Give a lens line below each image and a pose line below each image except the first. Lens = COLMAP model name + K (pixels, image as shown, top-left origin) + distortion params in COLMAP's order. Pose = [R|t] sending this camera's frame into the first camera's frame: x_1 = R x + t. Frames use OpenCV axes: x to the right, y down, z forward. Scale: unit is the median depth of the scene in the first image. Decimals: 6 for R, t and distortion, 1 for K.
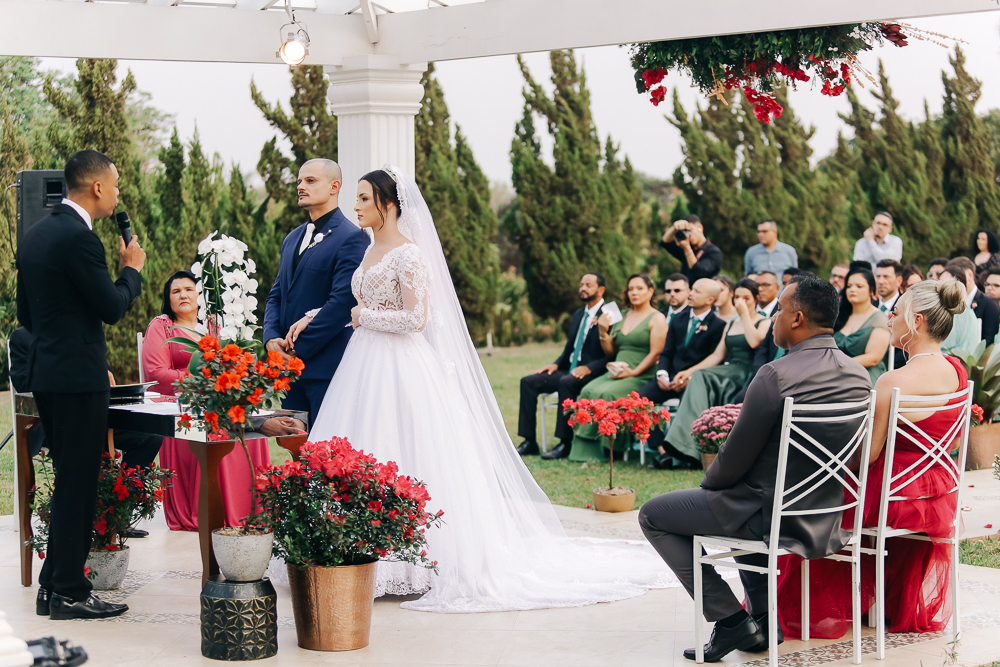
lens RADIAL K [[1952.3, 0, 500.0], [0, 1952.3, 333.5], [0, 0, 1]] dist [-0.269598, -0.211471]
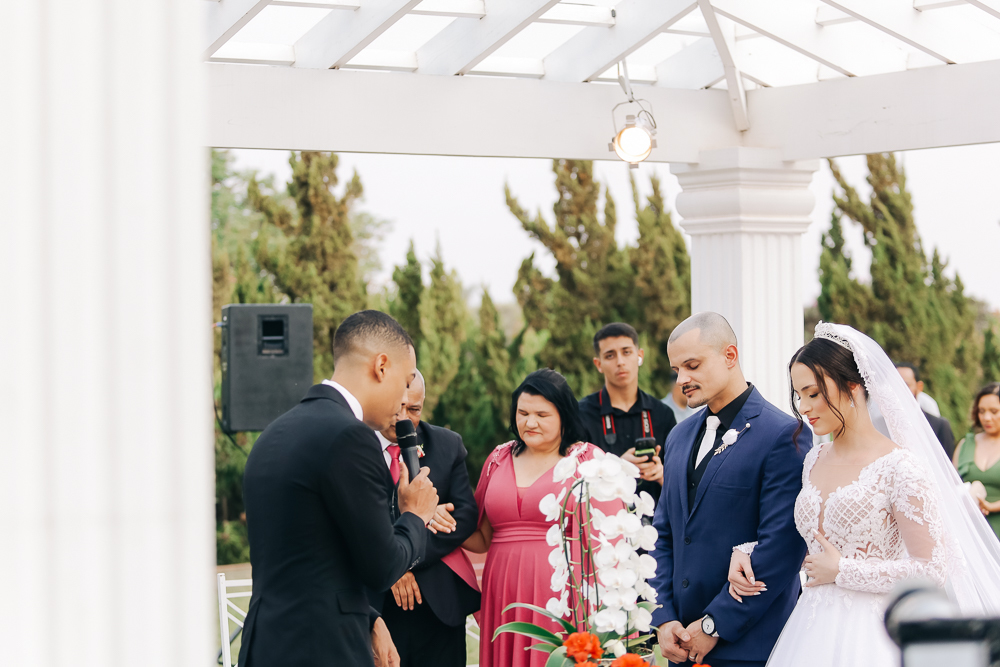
lens RADIAL K [[1952.3, 0, 500.0], [0, 1952.3, 333.5], [0, 0, 1]] dist [-0.269598, -0.211471]
pose [[0.995699, -0.003482, -0.092577, -0.055194], [-0.001161, 0.998746, -0.050053, -0.026667], [0.092635, 0.049945, 0.994447, 0.191637]]
